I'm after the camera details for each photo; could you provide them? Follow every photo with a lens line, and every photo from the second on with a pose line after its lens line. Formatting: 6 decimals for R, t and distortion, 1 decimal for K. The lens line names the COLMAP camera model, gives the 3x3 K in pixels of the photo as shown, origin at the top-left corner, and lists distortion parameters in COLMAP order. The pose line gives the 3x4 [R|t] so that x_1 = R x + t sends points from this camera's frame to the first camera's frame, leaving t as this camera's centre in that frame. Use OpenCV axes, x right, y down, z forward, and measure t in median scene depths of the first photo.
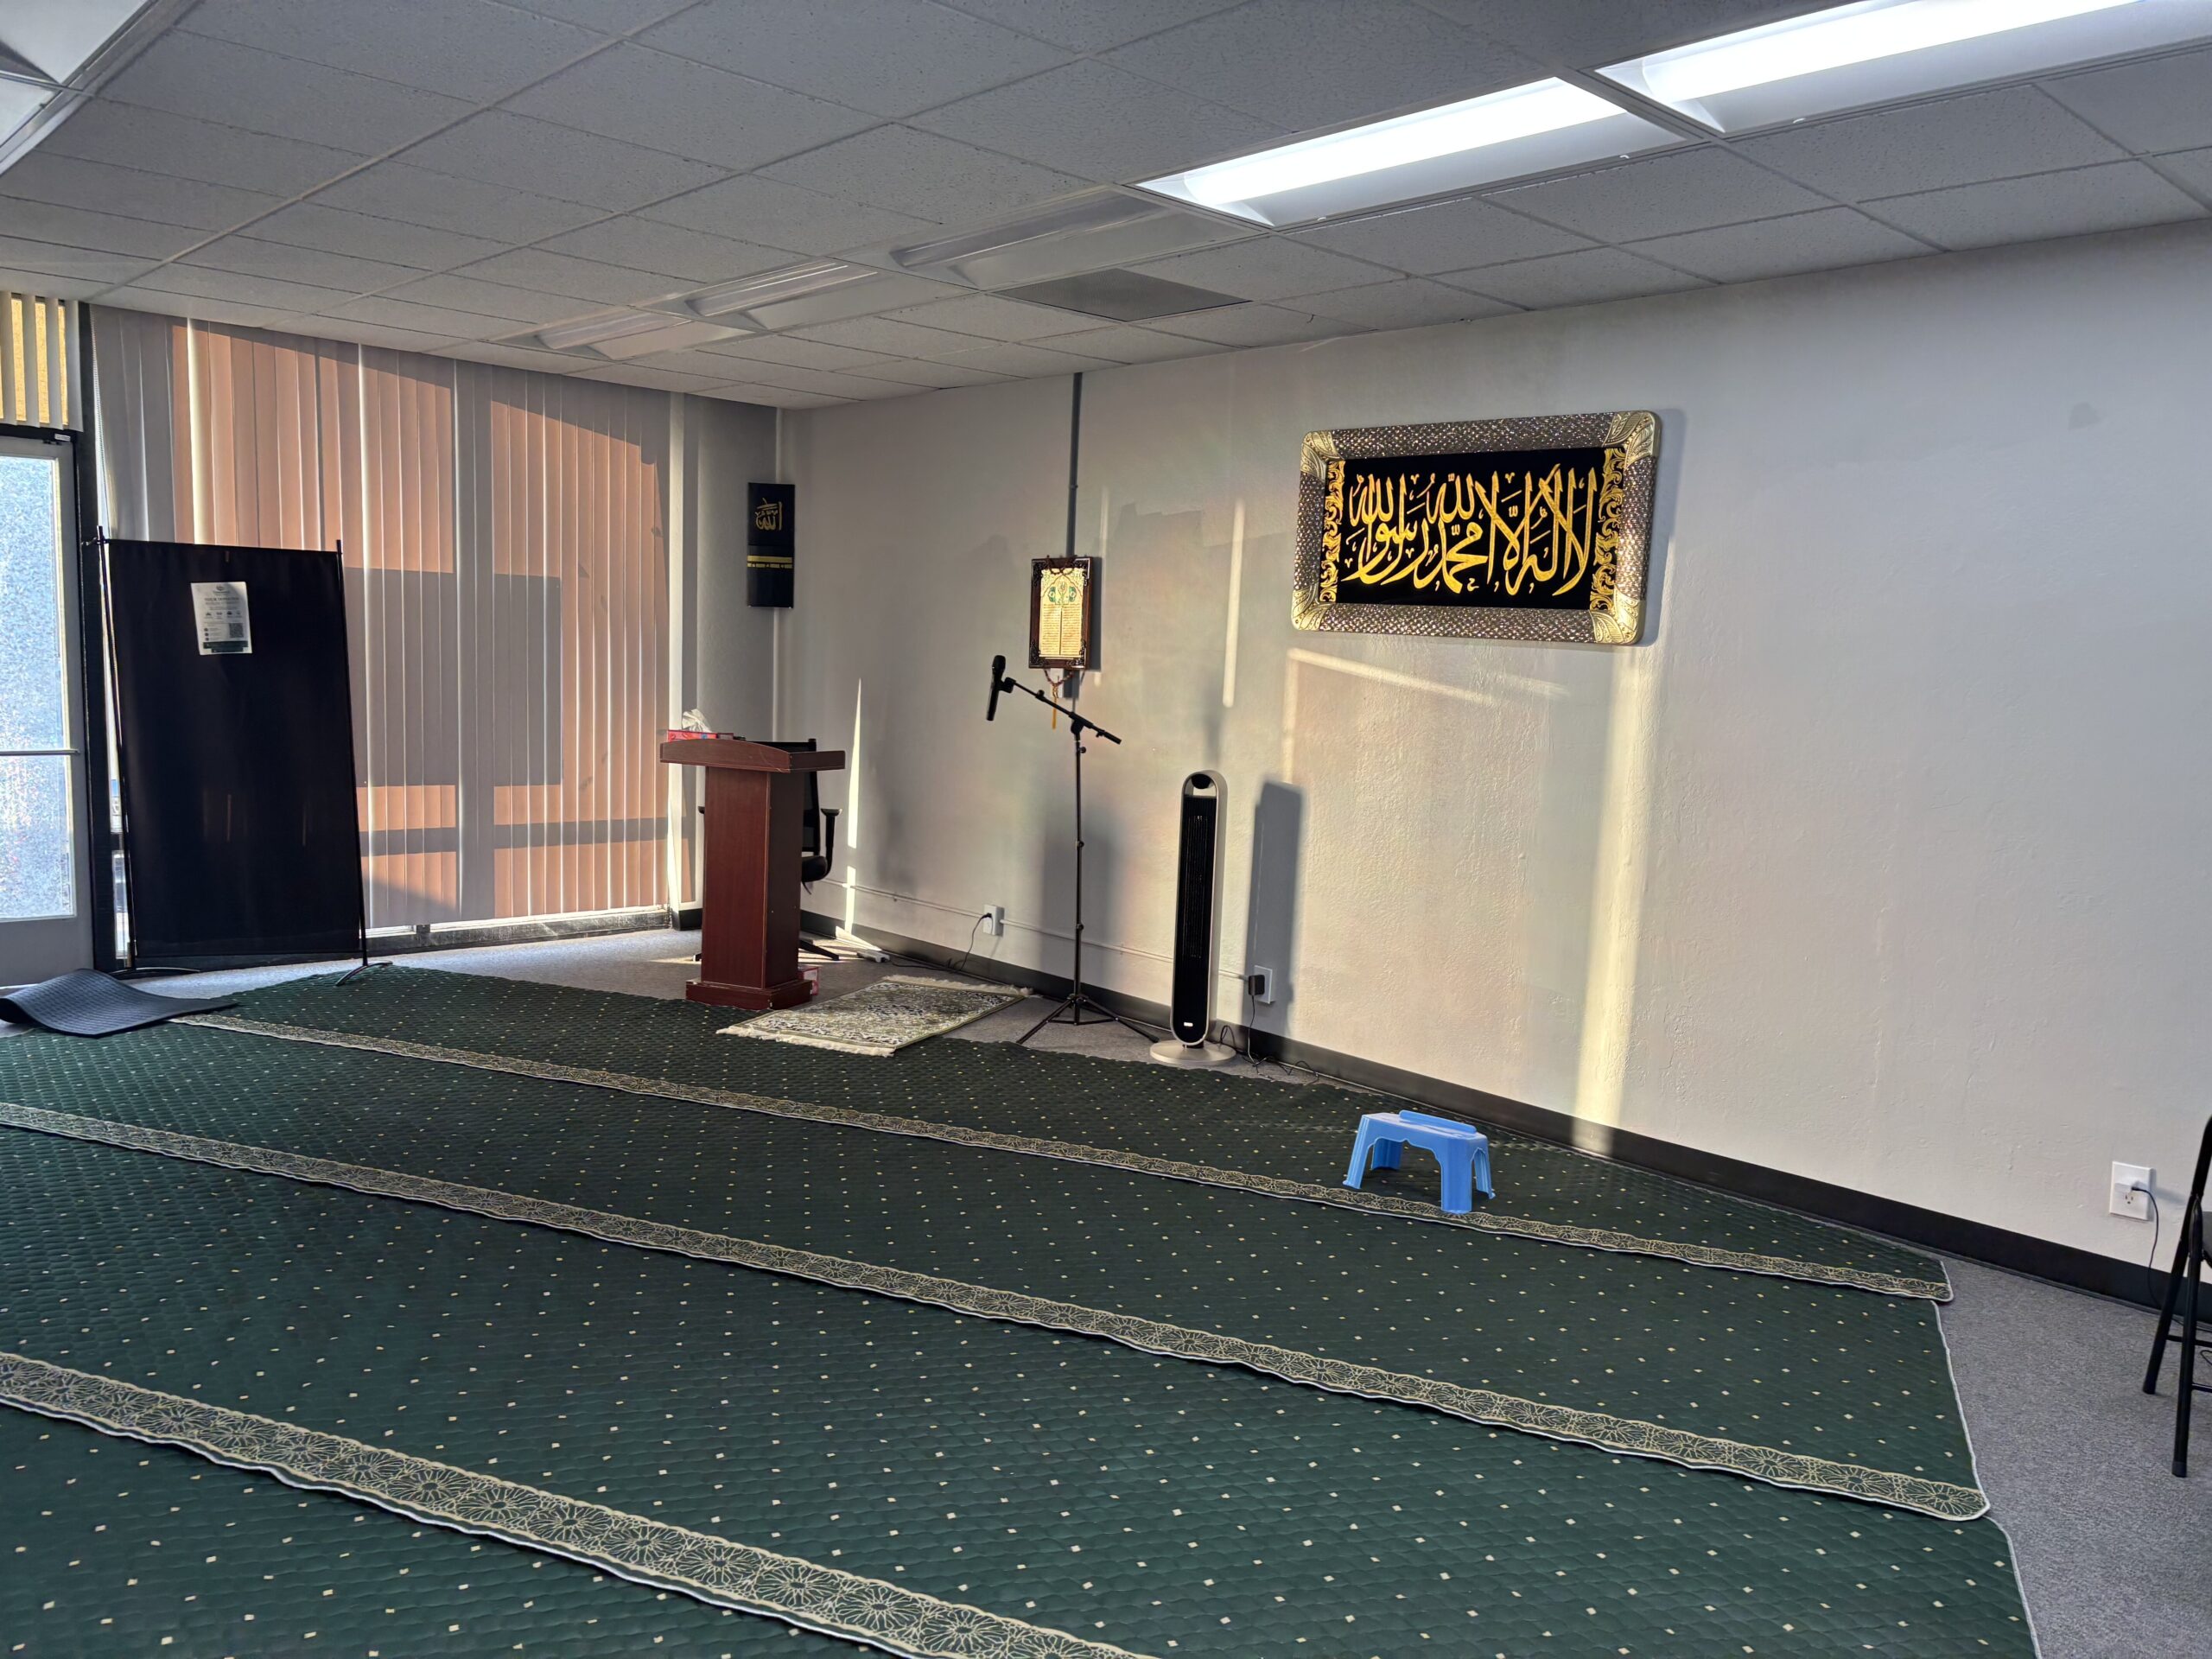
lens RADIAL K [[1655.5, 0, 1115.3], [0, 1655.5, 839.7], [0, 0, 1]] dist [0.048081, -0.052578]
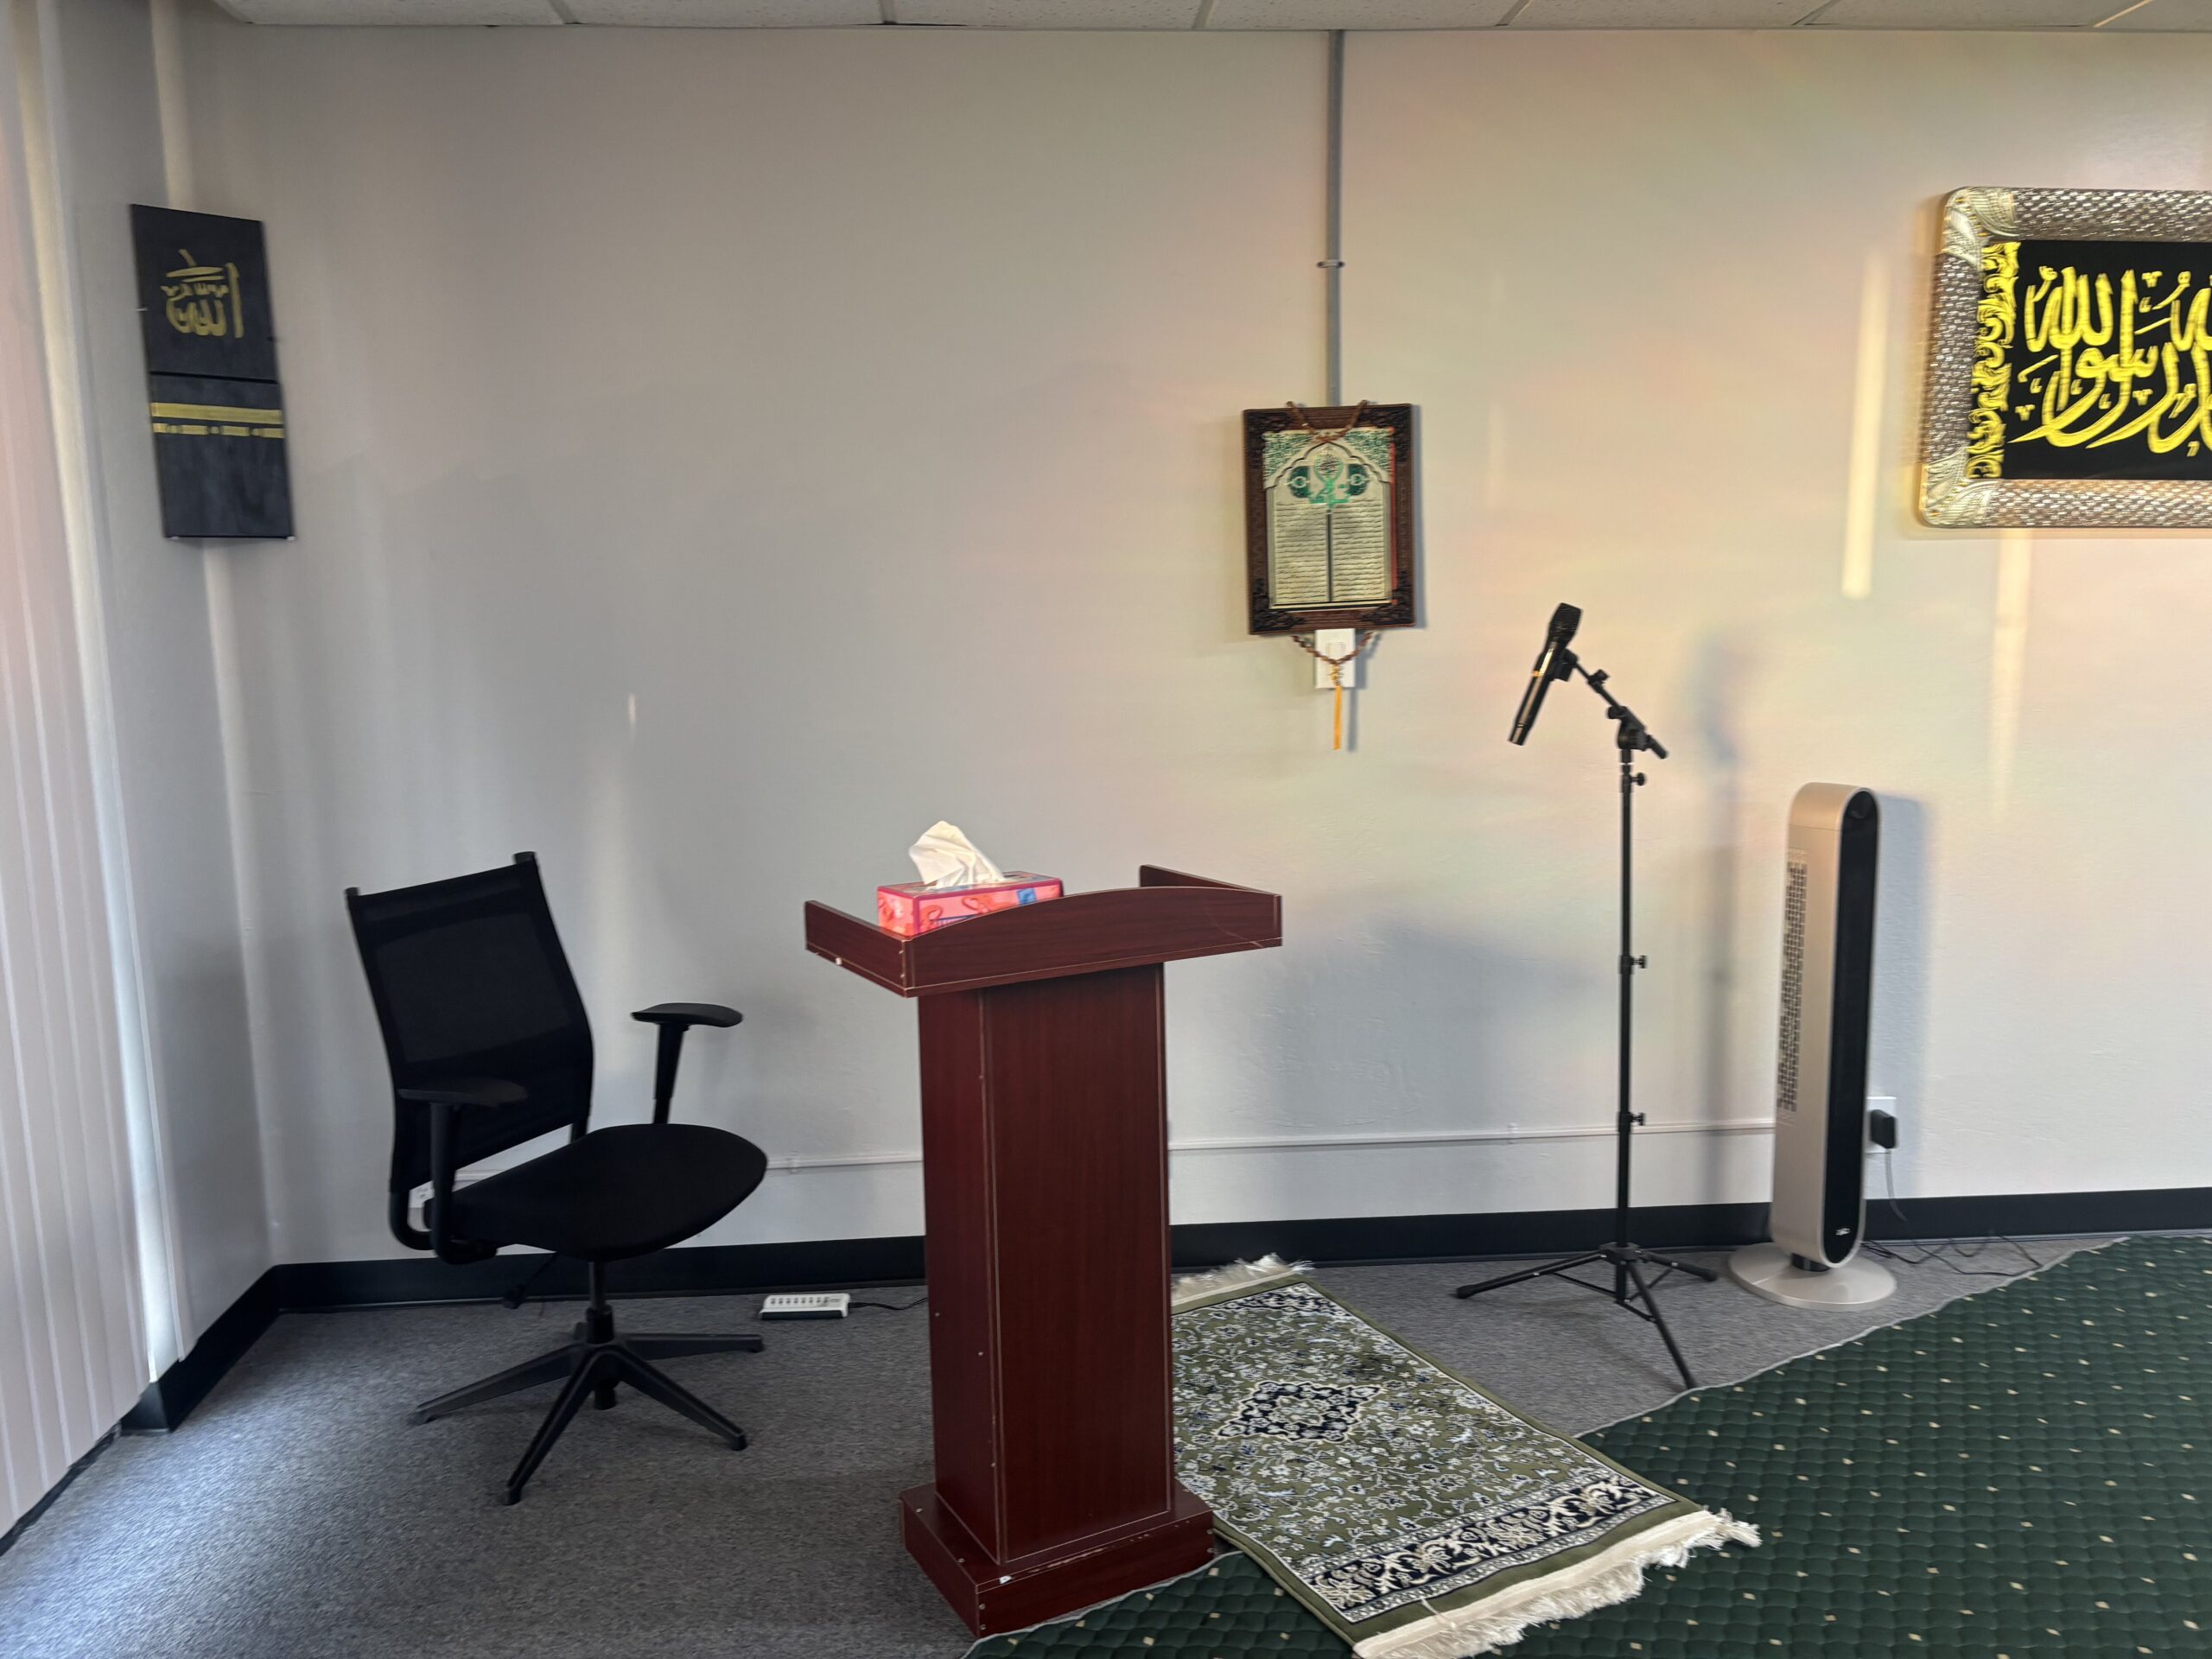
lens RADIAL K [[1655.5, 0, 1094.9], [0, 1655.5, 832.8], [0, 0, 1]] dist [0.048081, -0.052578]
pose [[0.633730, -0.162290, 0.756339, -0.514039], [0.134695, 0.985959, 0.098700, -0.110481], [-0.761737, 0.039326, 0.646692, 0.789569]]
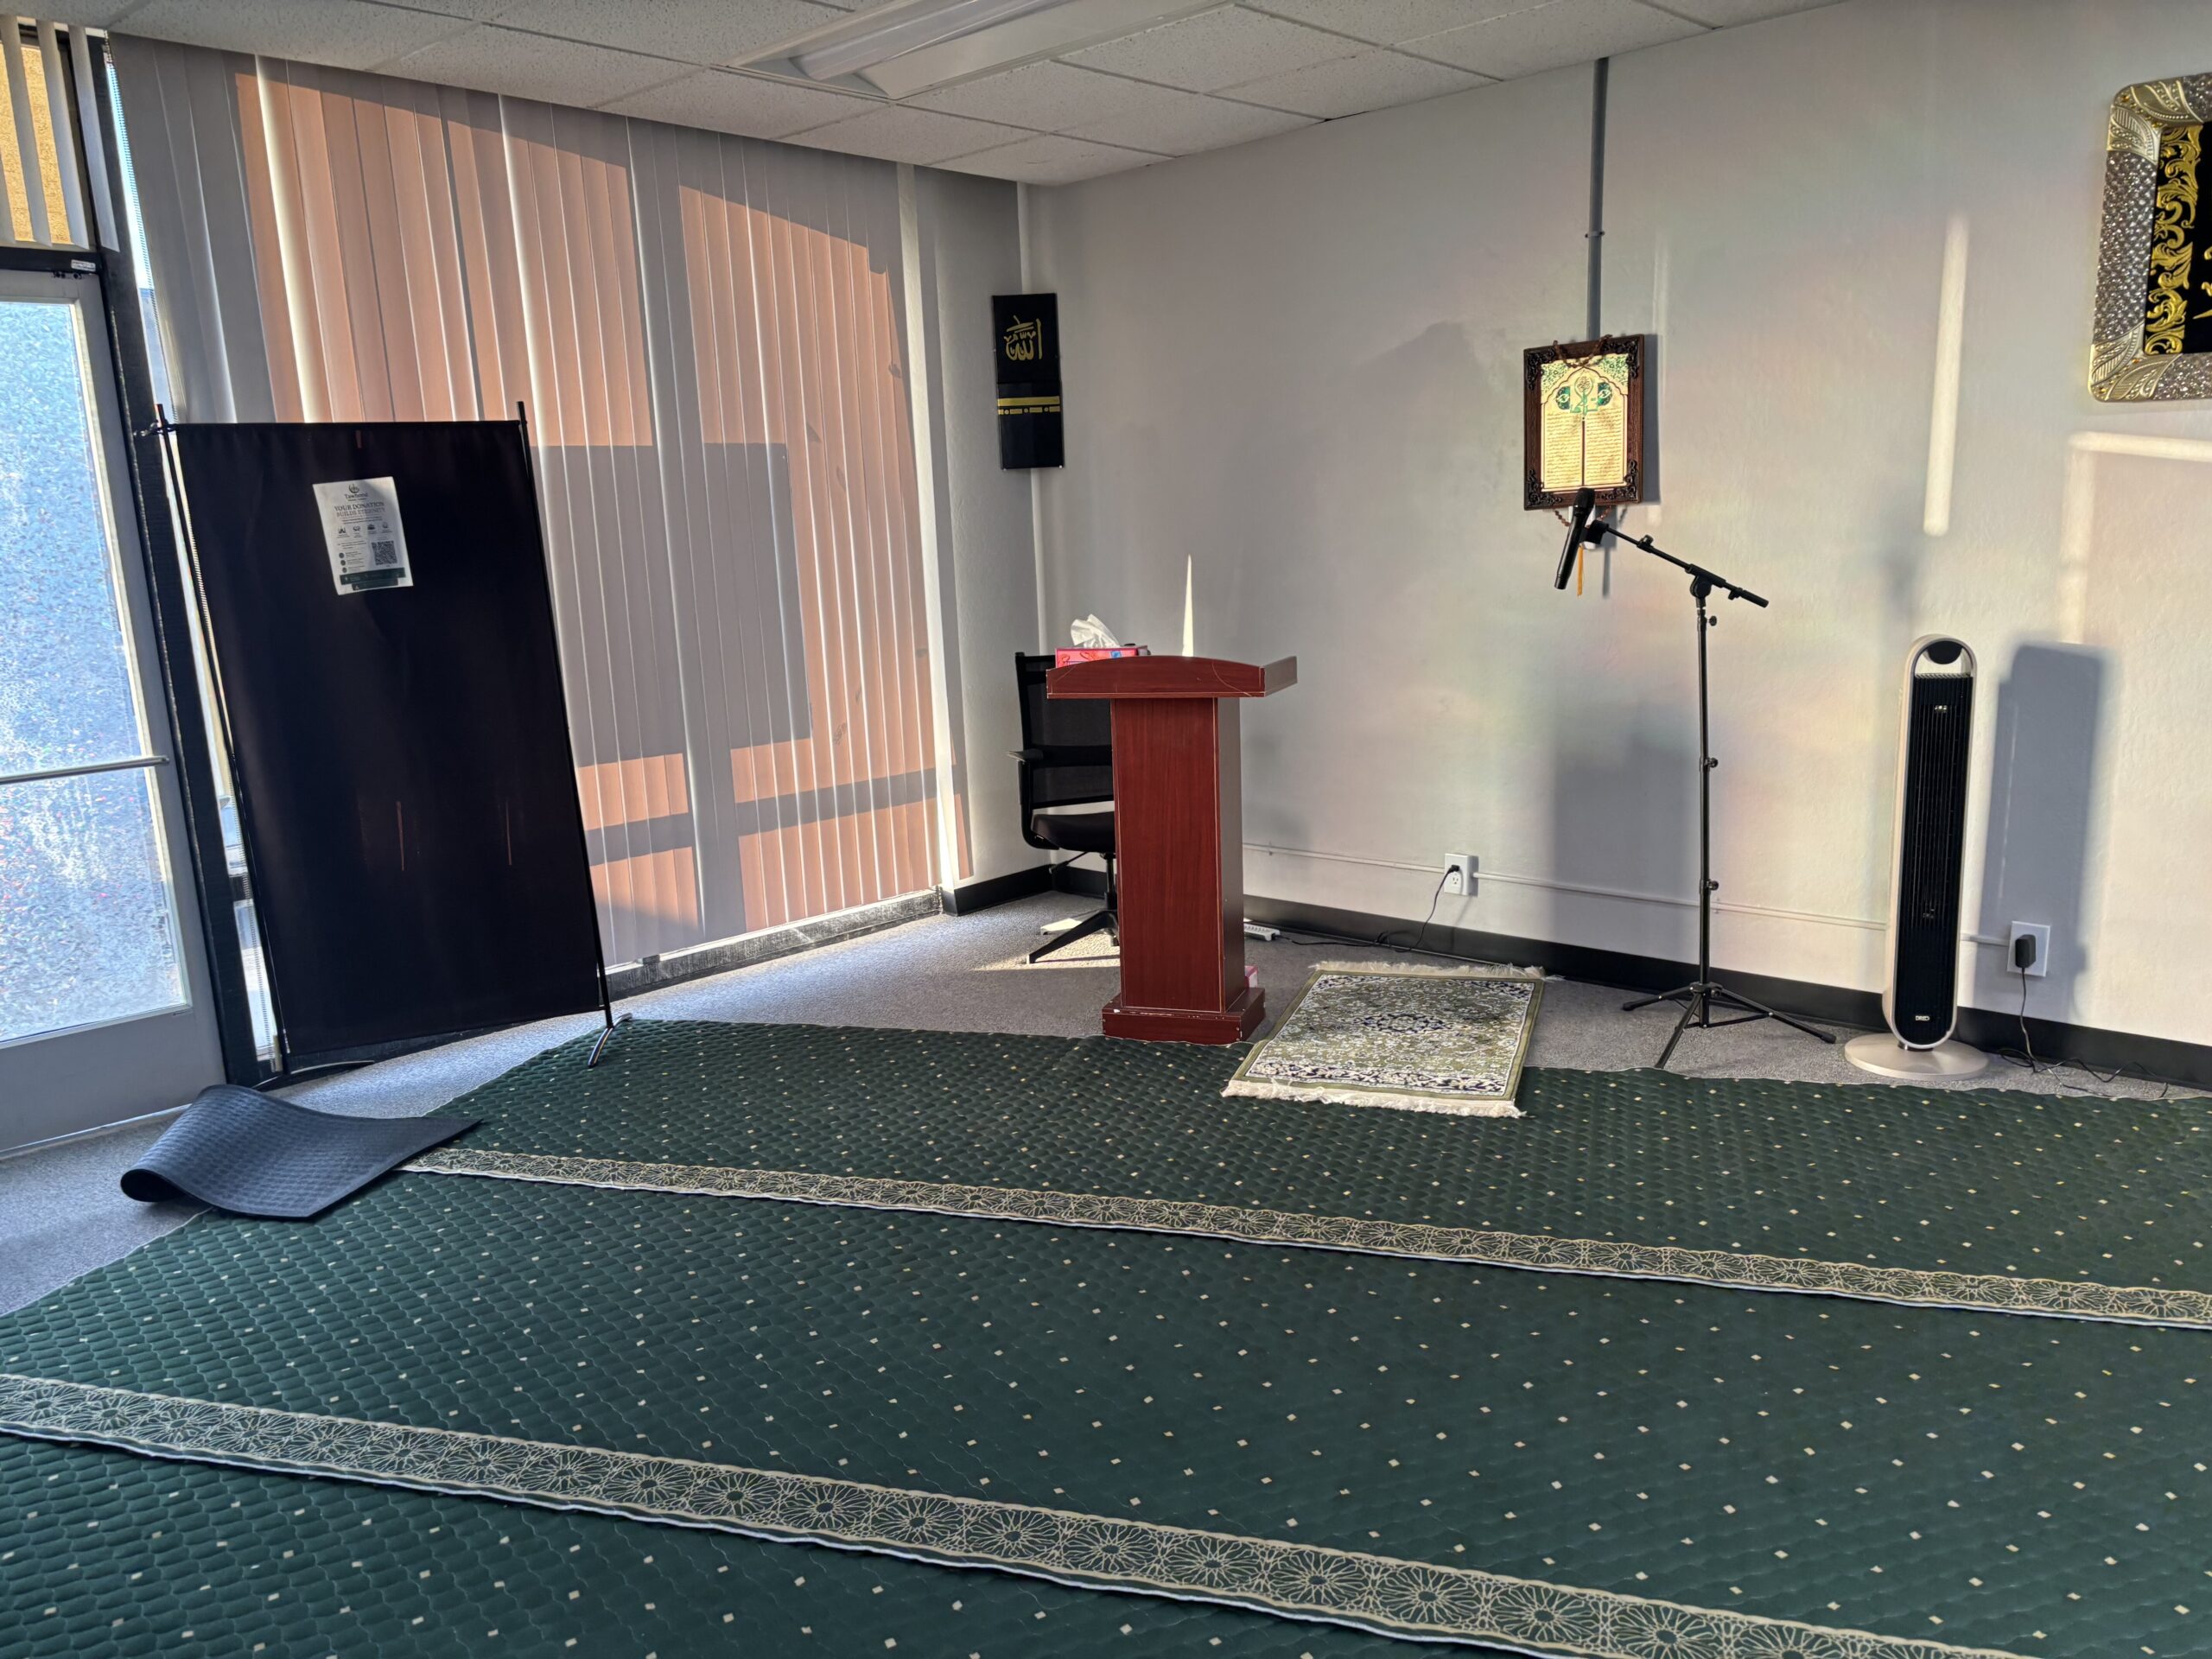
lens RADIAL K [[1655.5, 0, 1100.5], [0, 1655.5, 839.5], [0, 0, 1]] dist [0.048081, -0.052578]
pose [[0.994269, -0.093358, 0.052098, -0.304527], [0.089227, 0.993056, 0.076664, -0.040318], [-0.058893, -0.071576, 0.995695, 0.338418]]
